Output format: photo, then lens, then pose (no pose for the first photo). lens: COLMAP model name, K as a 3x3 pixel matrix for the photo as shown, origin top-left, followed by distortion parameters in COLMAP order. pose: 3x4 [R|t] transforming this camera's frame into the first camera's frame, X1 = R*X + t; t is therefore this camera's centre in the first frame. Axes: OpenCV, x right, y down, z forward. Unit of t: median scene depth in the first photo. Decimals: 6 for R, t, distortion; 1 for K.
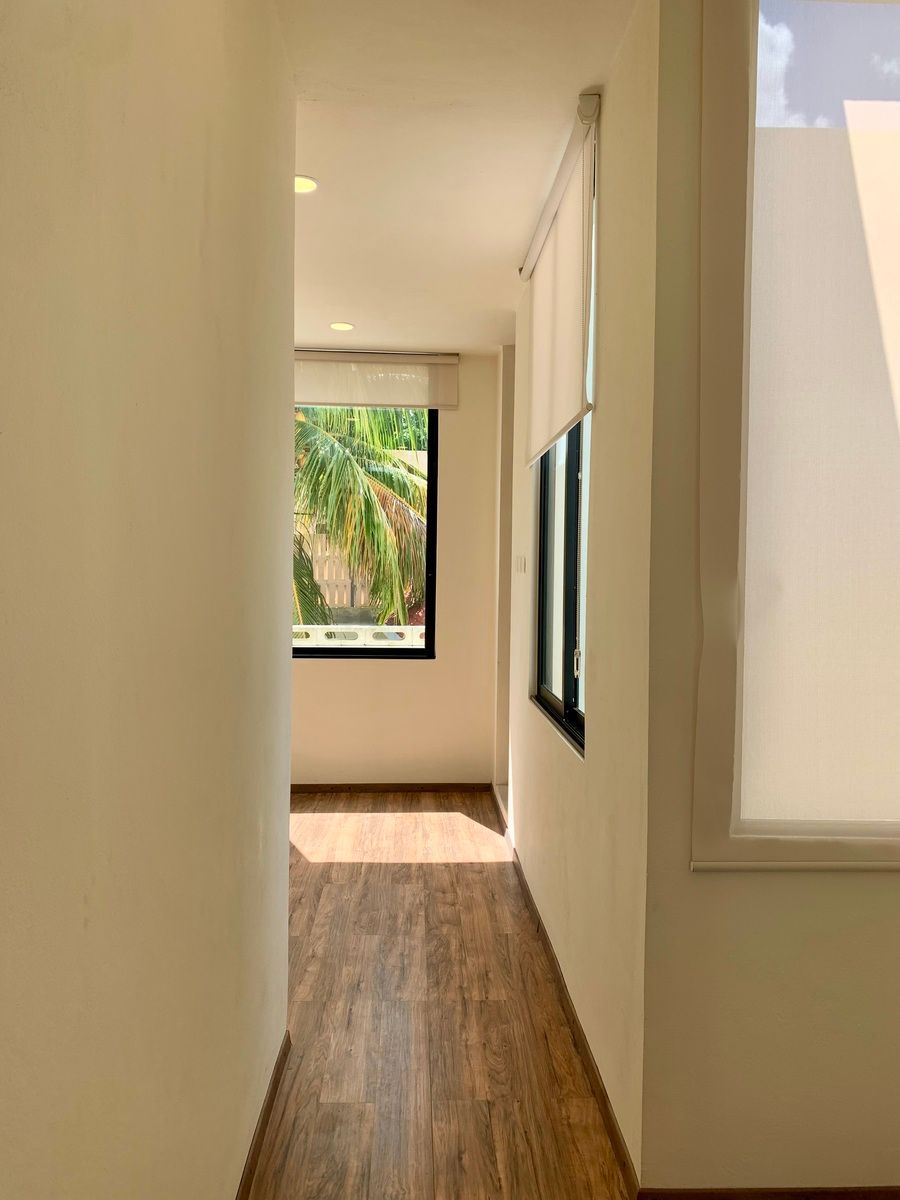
lens RADIAL K [[926.3, 0, 453.5], [0, 926.3, 597.7], [0, 0, 1]] dist [0.026190, -0.015287]
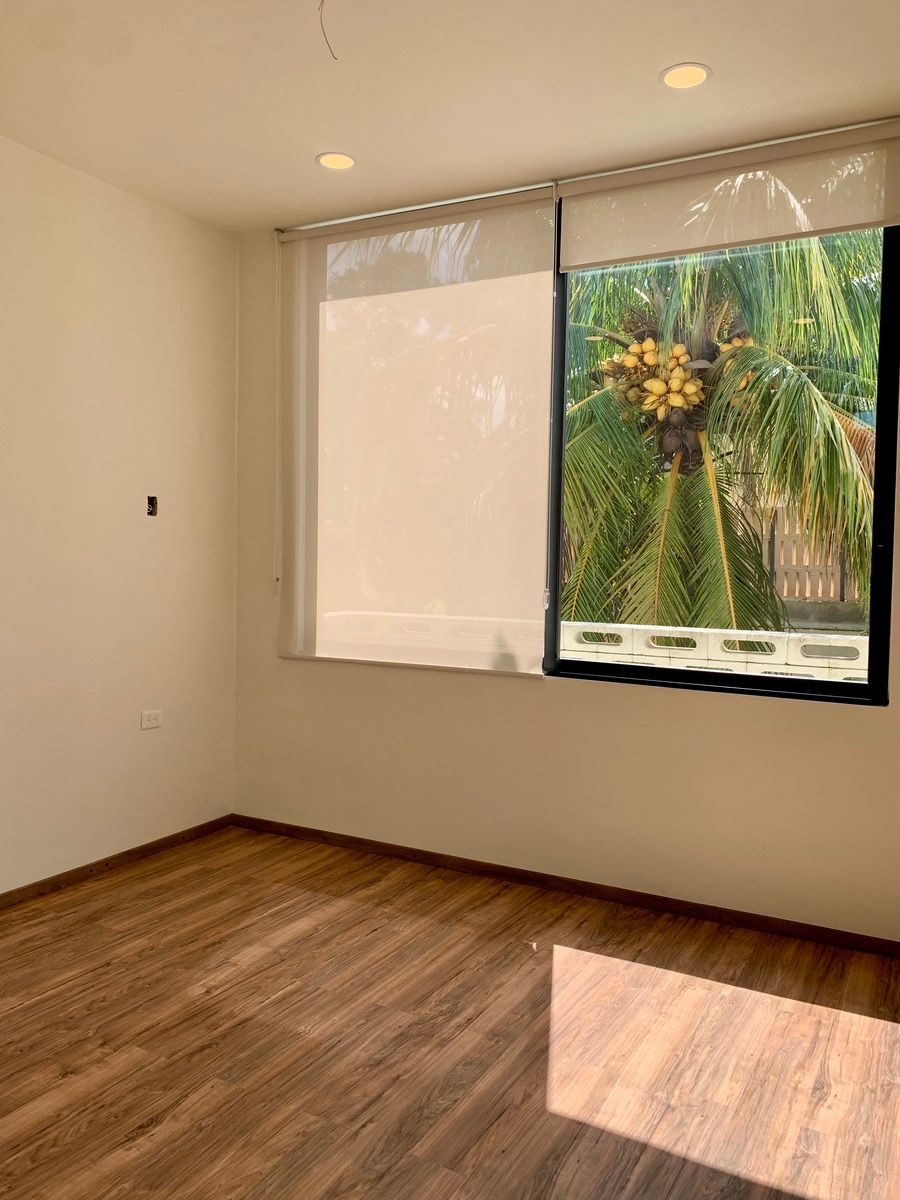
lens RADIAL K [[926.3, 0, 447.8], [0, 926.3, 602.3], [0, 0, 1]] dist [0.026190, -0.015287]
pose [[0.846858, 0.018177, -0.531508, 0.049862], [-0.010360, 0.999790, 0.017685, 0.002652], [0.531718, -0.009470, 0.846869, 0.436416]]
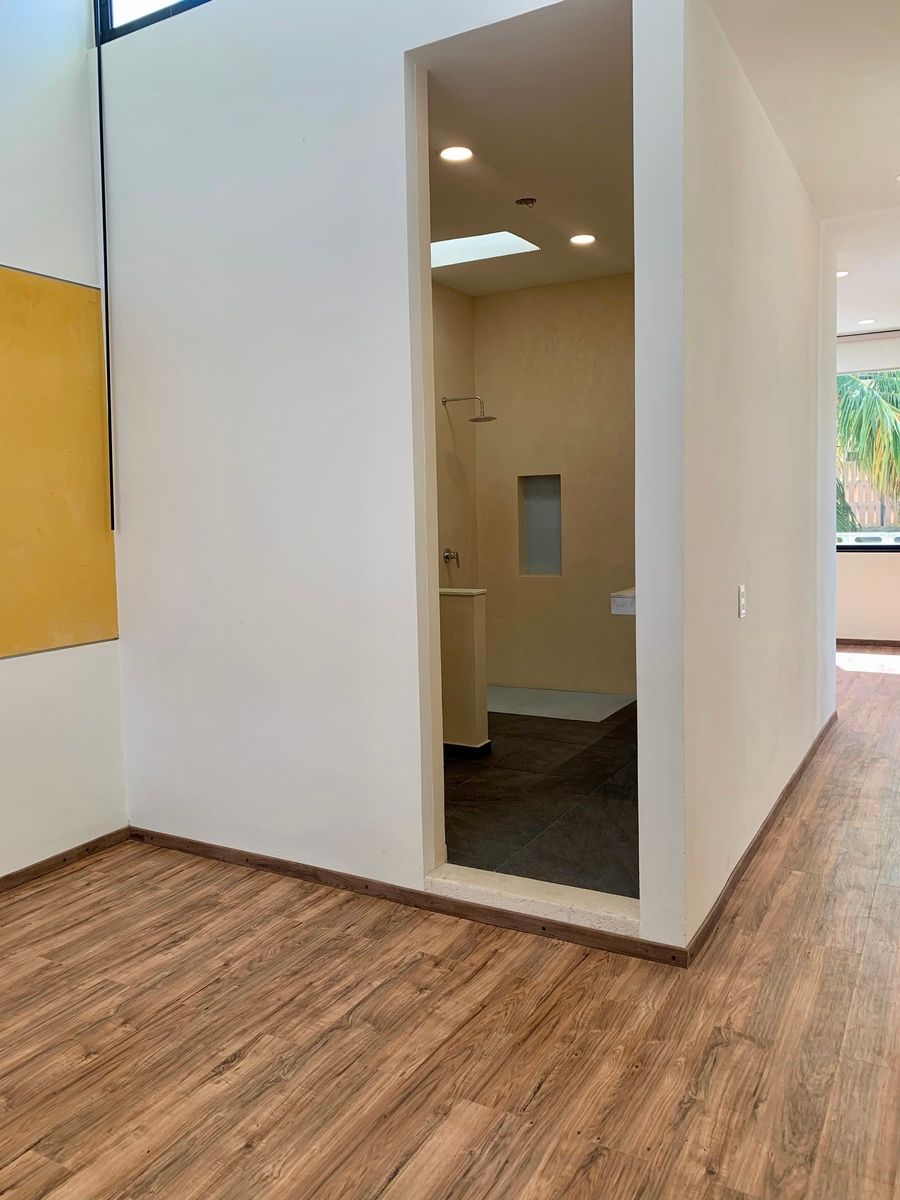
lens RADIAL K [[926.3, 0, 440.9], [0, 926.3, 593.9], [0, 0, 1]] dist [0.026190, -0.015287]
pose [[0.849614, 0.013460, -0.527233, 0.078658], [0.022117, 0.997886, 0.061115, 0.029426], [0.526941, -0.063585, 0.847520, -0.579287]]
